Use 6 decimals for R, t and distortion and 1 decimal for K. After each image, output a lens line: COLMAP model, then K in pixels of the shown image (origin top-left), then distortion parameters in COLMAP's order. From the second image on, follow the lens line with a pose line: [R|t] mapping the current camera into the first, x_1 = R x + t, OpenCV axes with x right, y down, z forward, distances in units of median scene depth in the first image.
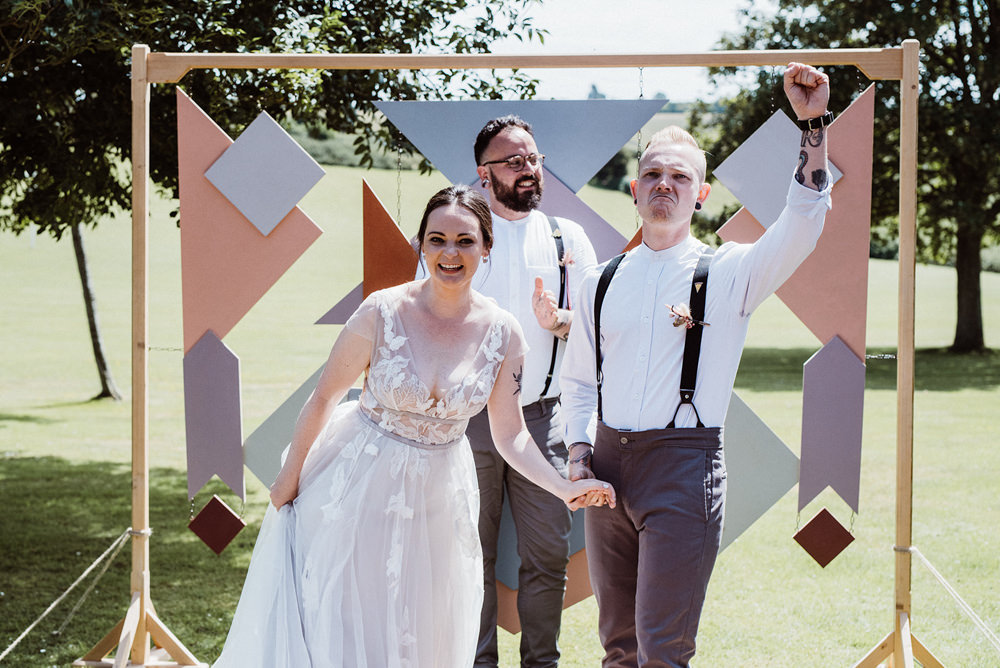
lens RADIAL K [[1387.5, 0, 500.0], [0, 1387.5, 334.0], [0, 0, 1]] dist [-0.004328, 0.003856]
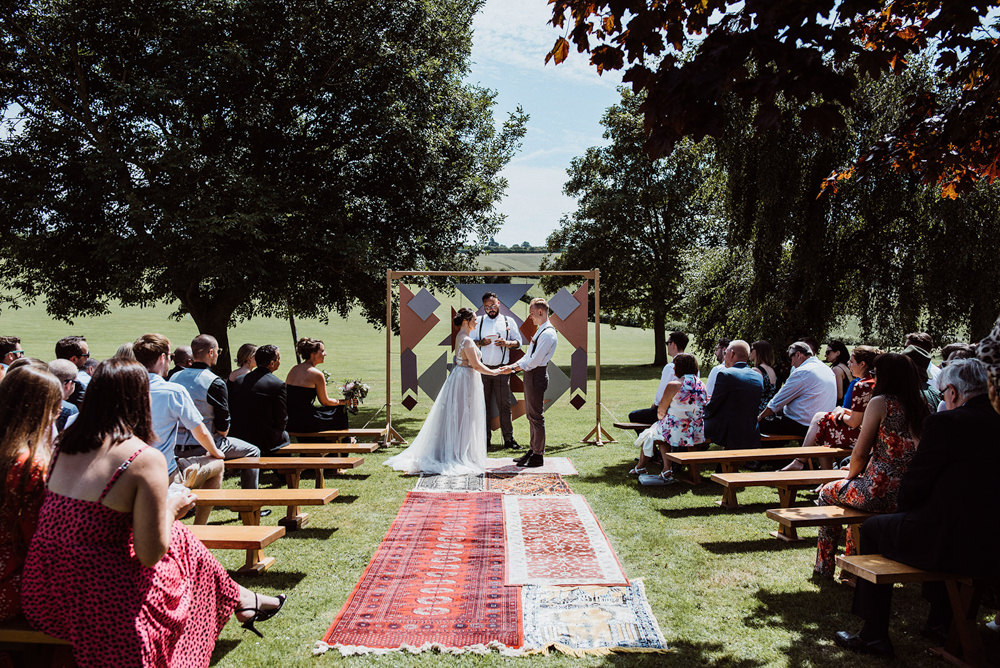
lens RADIAL K [[840.1, 0, 500.0], [0, 840.1, 334.0], [0, 0, 1]] dist [-0.018699, 0.007772]
pose [[0.996440, -0.010240, 0.083685, -0.154973], [0.014285, 0.998751, -0.047871, 0.070410], [-0.083090, 0.048896, 0.995342, -1.200208]]
